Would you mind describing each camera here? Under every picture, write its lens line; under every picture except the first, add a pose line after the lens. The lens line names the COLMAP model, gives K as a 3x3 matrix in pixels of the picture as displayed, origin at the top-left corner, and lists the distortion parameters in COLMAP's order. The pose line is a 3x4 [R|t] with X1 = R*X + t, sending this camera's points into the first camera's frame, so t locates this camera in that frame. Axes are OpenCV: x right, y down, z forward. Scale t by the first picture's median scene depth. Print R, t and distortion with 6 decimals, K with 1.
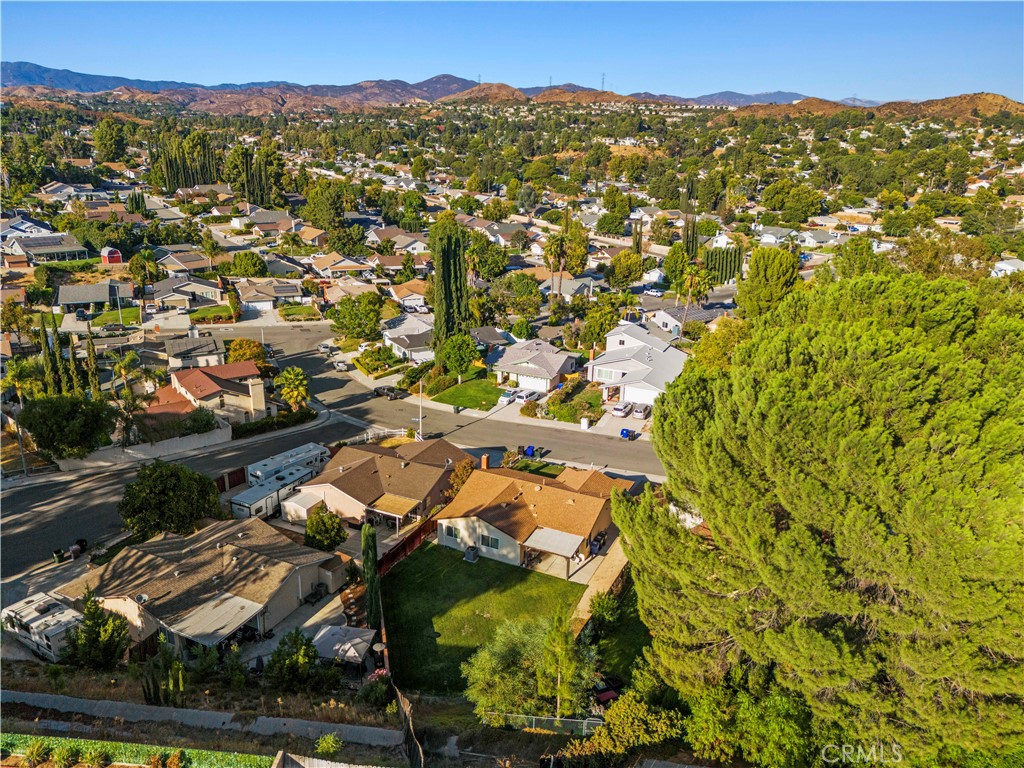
lens RADIAL K [[748.7, 0, 514.7], [0, 748.7, 382.9], [0, 0, 1]] dist [0.065022, -0.051593]
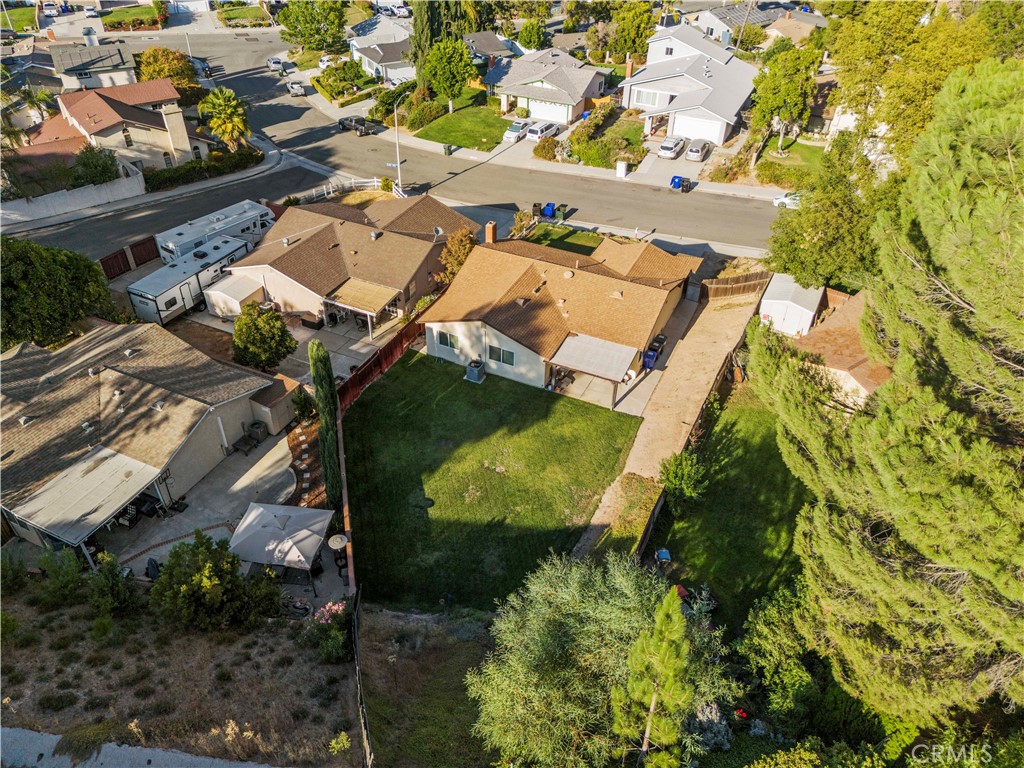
lens RADIAL K [[748.7, 0, 514.7], [0, 748.7, 382.9], [0, 0, 1]] dist [0.065022, -0.051593]
pose [[0.999980, -0.006156, 0.001300, -0.015049], [0.005359, 0.941620, 0.336635, 0.002000], [-0.003297, -0.336622, 0.941634, 0.237029]]
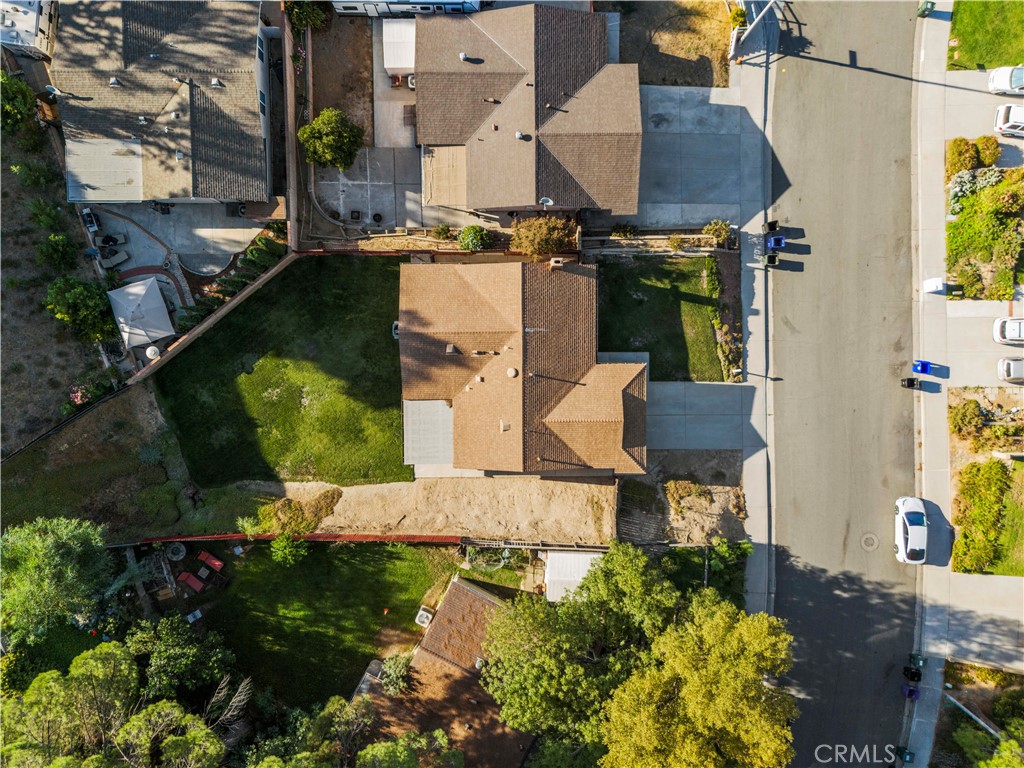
lens RADIAL K [[745.6, 0, 509.3], [0, 745.6, 385.2], [0, 0, 1]] dist [0.062017, -0.066032]
pose [[0.429191, 0.902790, 0.027664, 0.015939], [-0.281022, 0.104365, 0.954010, -0.383826], [0.858383, -0.417226, 0.298496, 0.591997]]
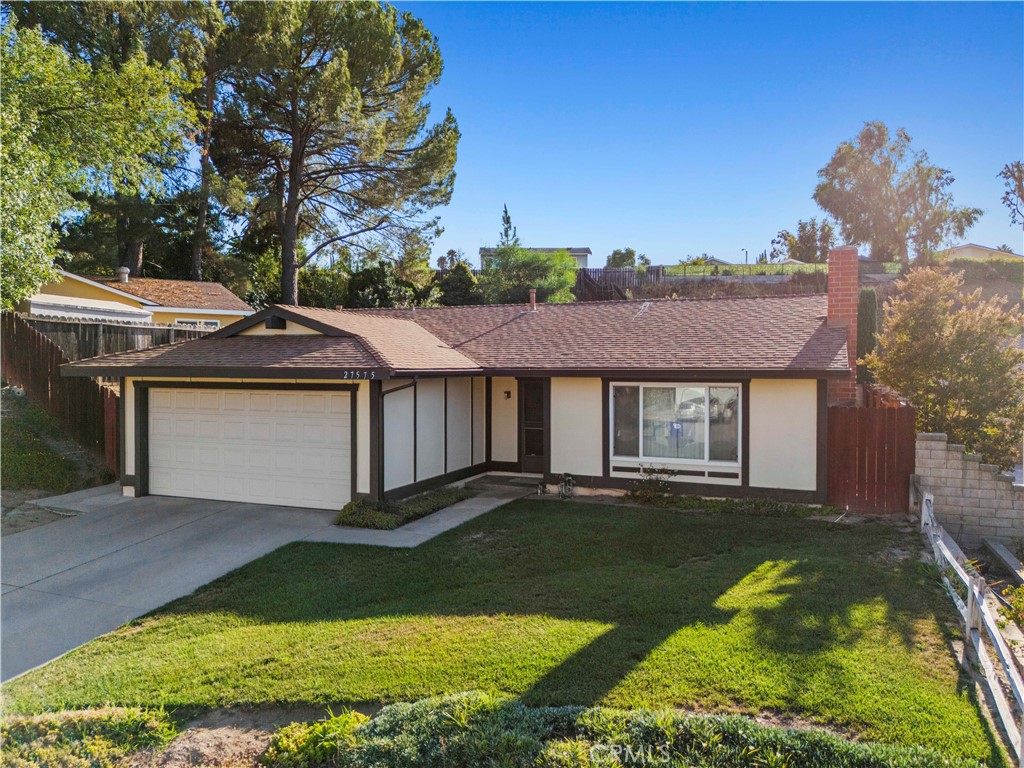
lens RADIAL K [[745.6, 0, 509.3], [0, 745.6, 385.2], [0, 0, 1]] dist [0.062017, -0.066032]
pose [[-0.998999, -0.014062, -0.042460, 0.044516], [-0.027578, 0.941034, 0.337187, 0.054103], [0.035214, 0.338021, -0.940480, 0.960451]]
